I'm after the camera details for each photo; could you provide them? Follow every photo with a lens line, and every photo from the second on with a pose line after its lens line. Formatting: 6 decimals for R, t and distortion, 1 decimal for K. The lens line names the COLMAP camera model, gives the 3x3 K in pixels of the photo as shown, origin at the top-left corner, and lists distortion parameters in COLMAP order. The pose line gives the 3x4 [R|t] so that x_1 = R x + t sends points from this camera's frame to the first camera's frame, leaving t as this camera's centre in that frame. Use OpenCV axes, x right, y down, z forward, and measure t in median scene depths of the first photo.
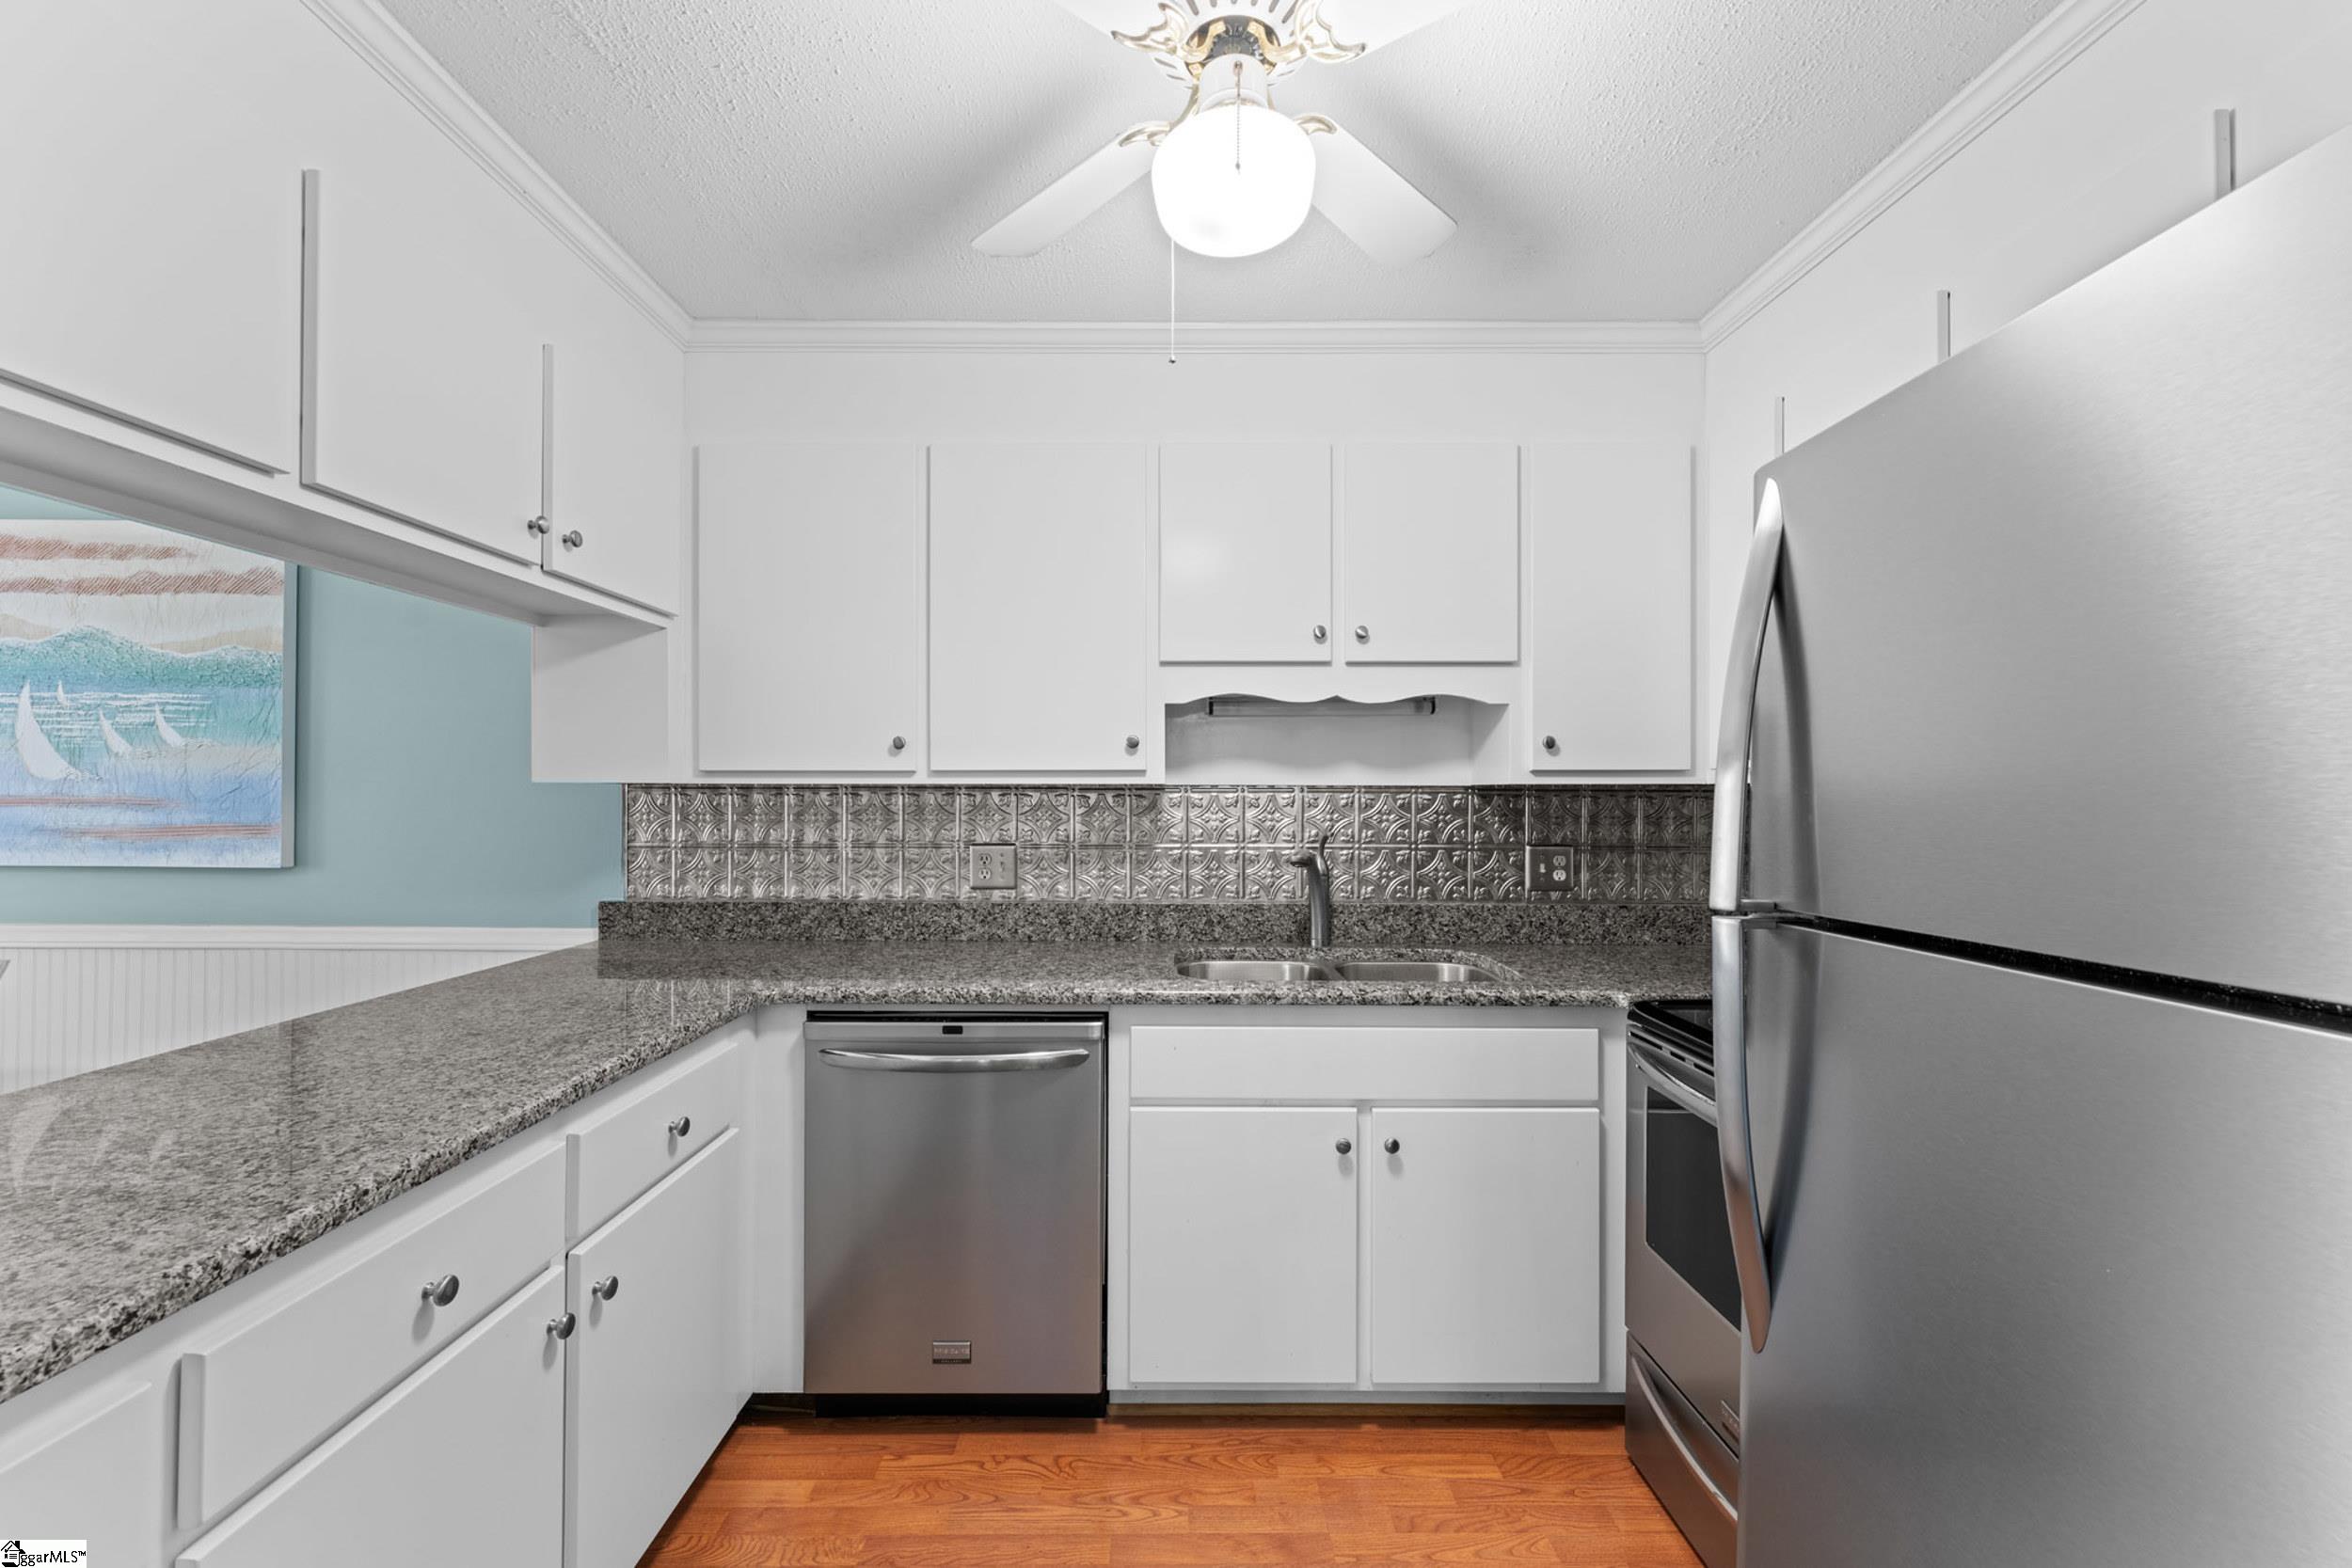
lens RADIAL K [[946.7, 0, 1166.1], [0, 946.7, 786.3], [0, 0, 1]] dist [0.003906, -0.000948]
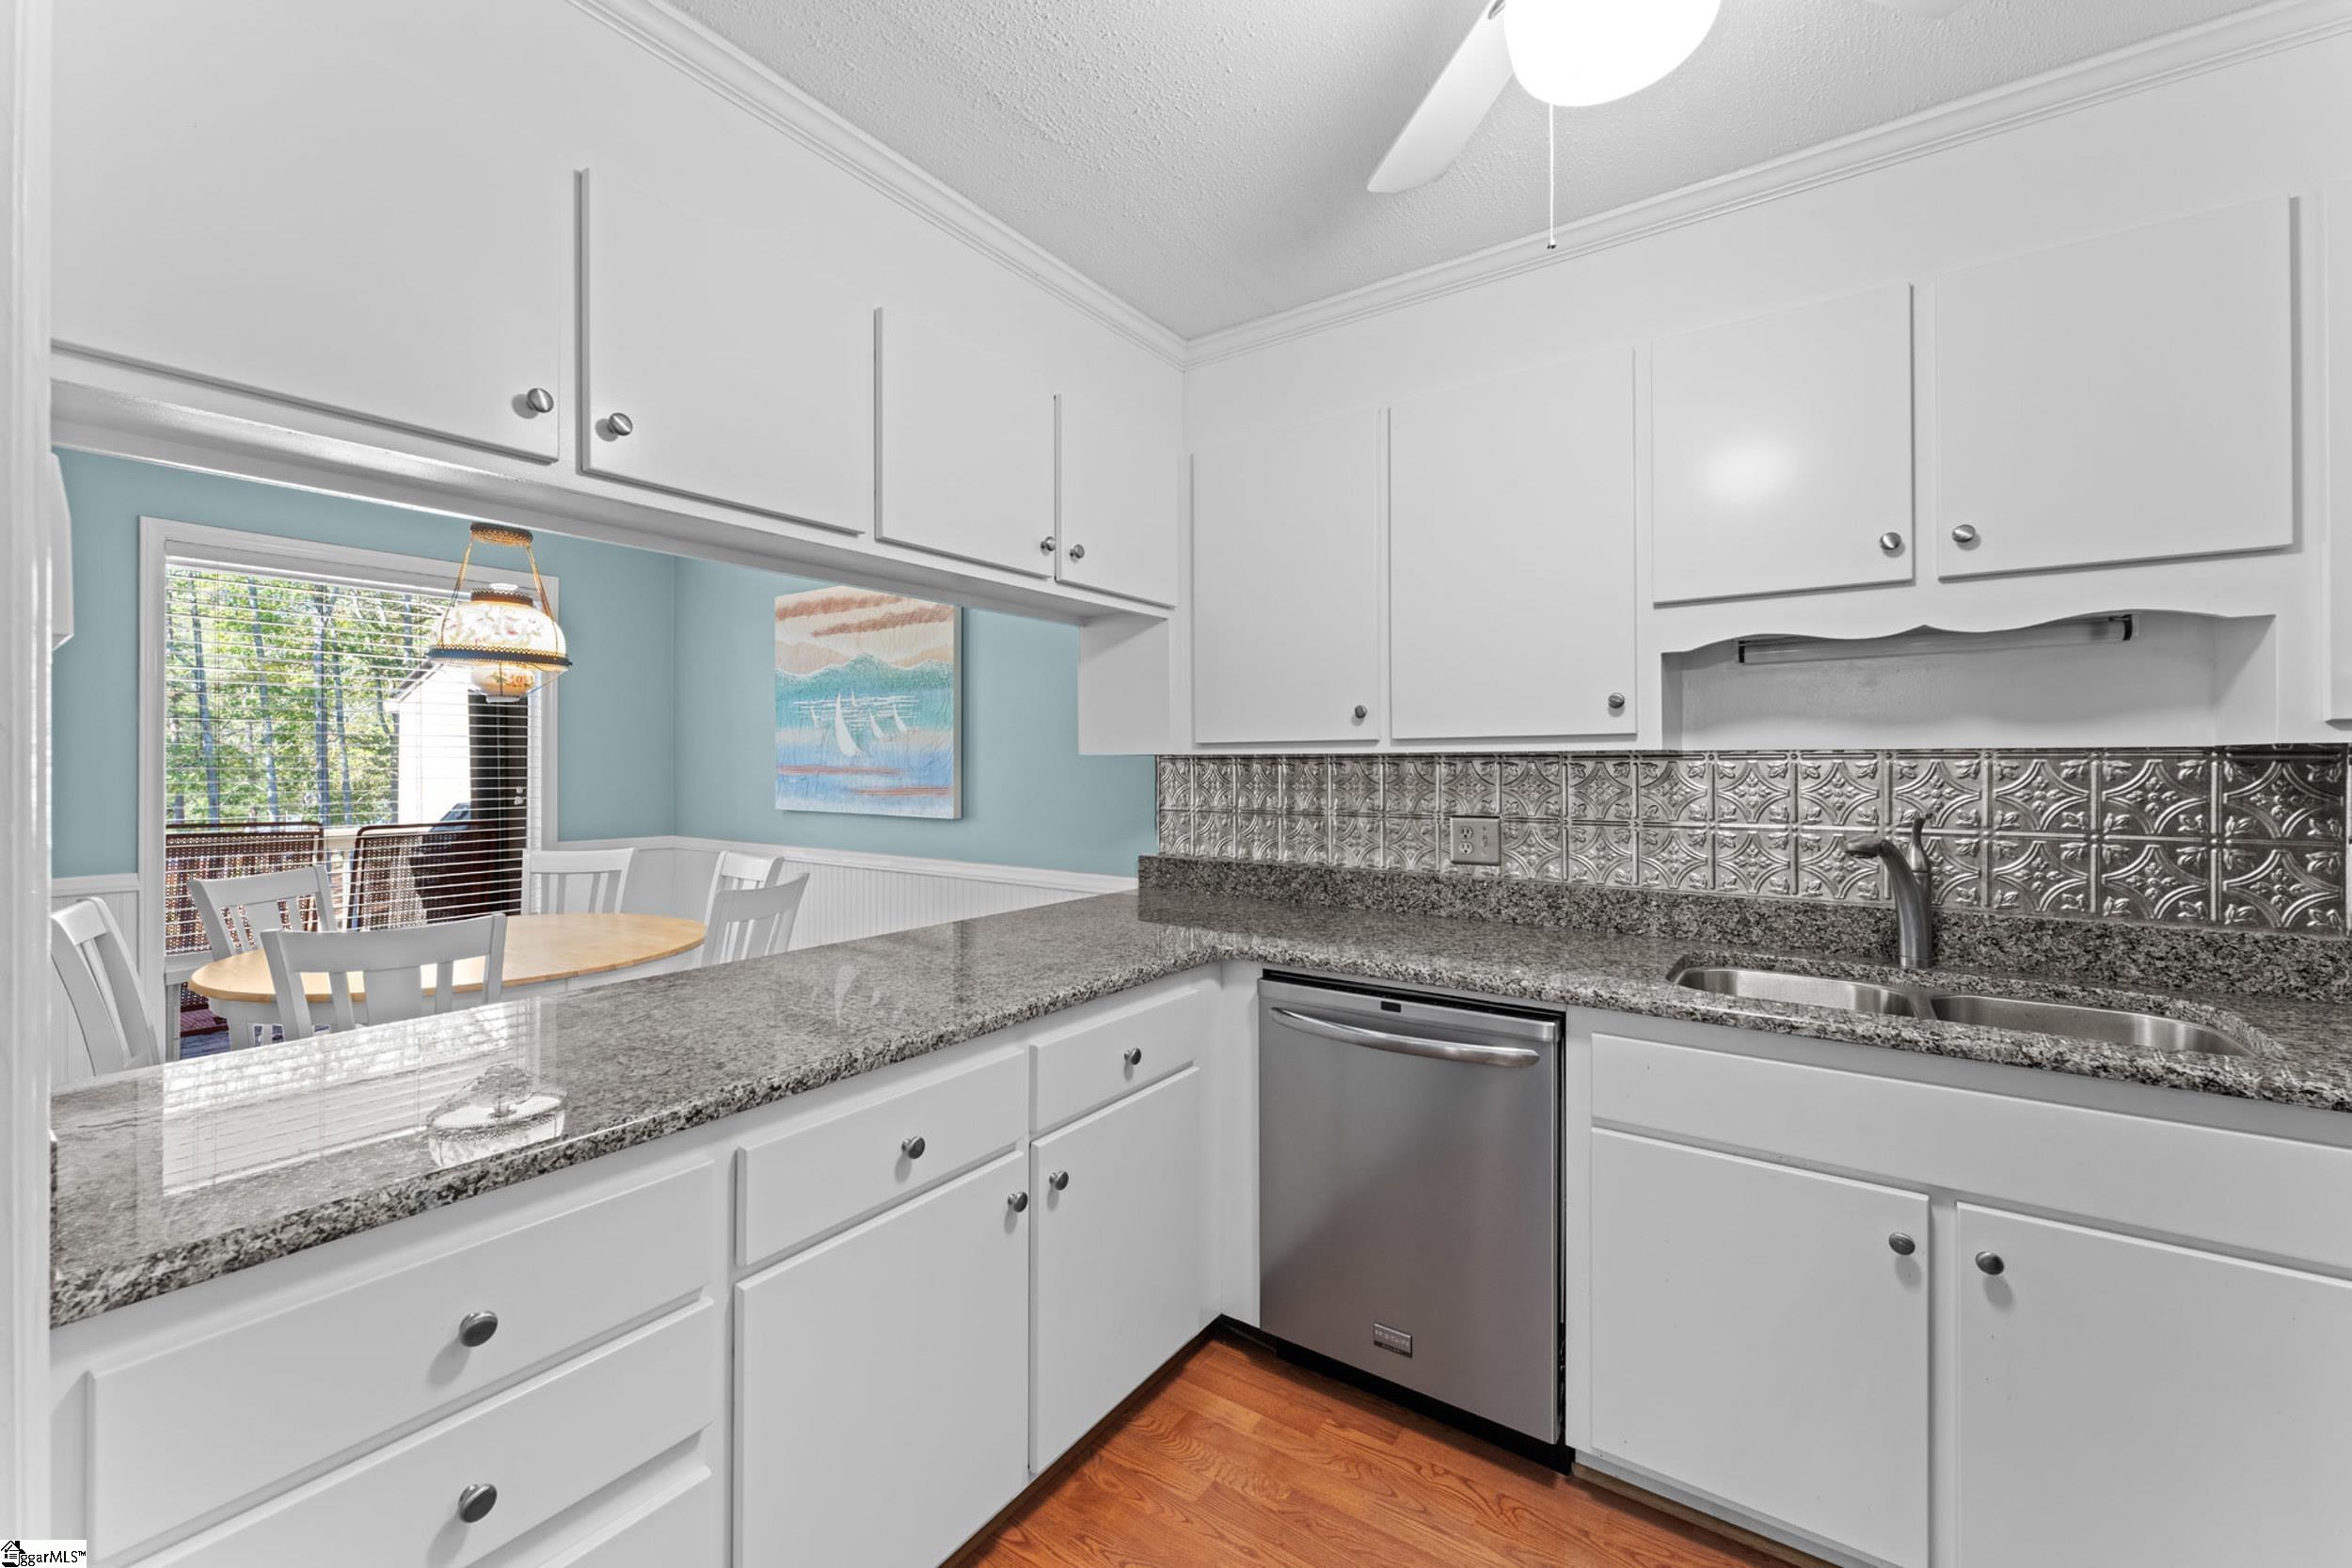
lens RADIAL K [[946.7, 0, 1171.4], [0, 946.7, 759.6], [0, 0, 1]] dist [0.003906, -0.000948]
pose [[0.817548, -0.006690, -0.575821, 0.114146], [0.008523, 0.999964, 0.000483, 0.001930], [0.575797, -0.005303, 0.817575, 0.062098]]
